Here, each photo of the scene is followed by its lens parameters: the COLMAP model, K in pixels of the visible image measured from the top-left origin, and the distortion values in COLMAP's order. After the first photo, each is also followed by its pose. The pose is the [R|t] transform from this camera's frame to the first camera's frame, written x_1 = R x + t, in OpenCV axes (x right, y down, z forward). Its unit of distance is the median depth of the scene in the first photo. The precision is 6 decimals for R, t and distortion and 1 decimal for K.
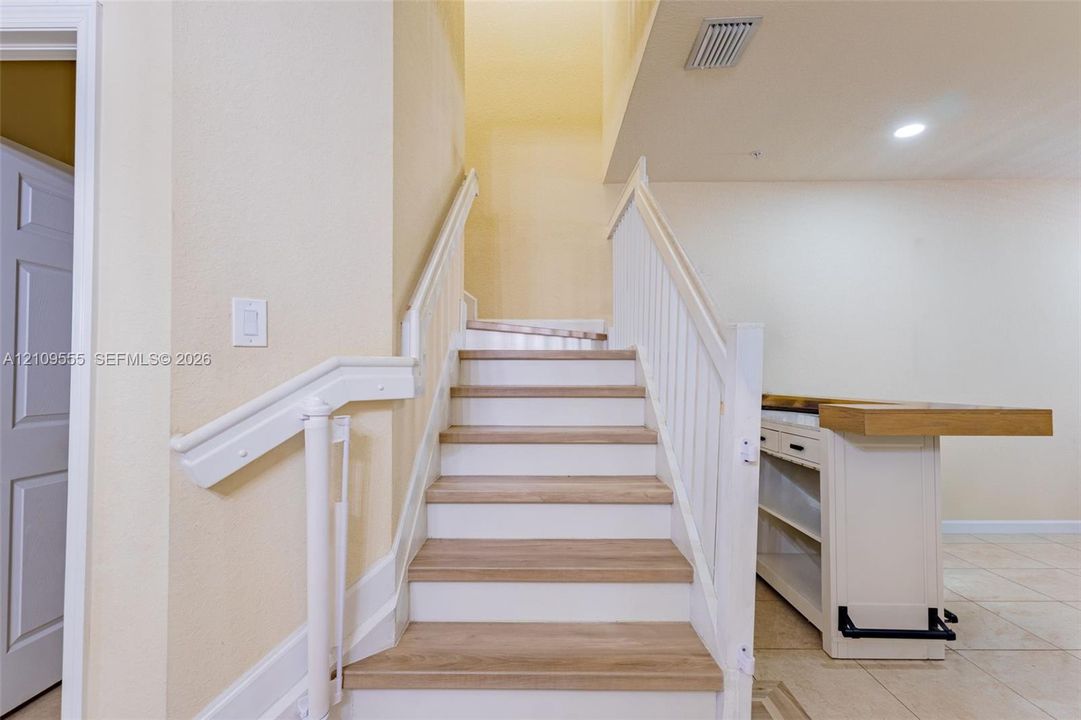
lens RADIAL K [[499.5, 0, 543.3], [0, 499.5, 365.1], [0, 0, 1]] dist [0.004509, 0.000675]
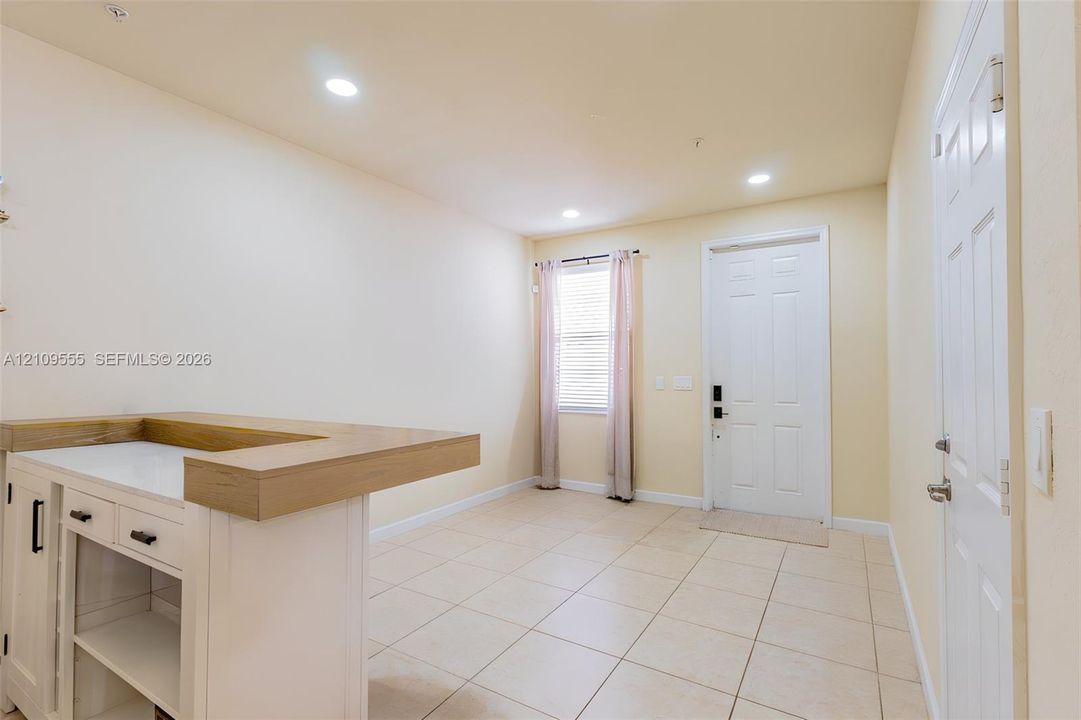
lens RADIAL K [[499.5, 0, 544.6], [0, 499.5, 360.7], [0, 0, 1]] dist [0.004509, 0.000675]
pose [[0.517803, 0.011148, 0.855427, 0.283703], [-0.022838, 0.999739, 0.000796, -0.032053], [-0.855195, -0.019949, 0.517922, 0.387435]]
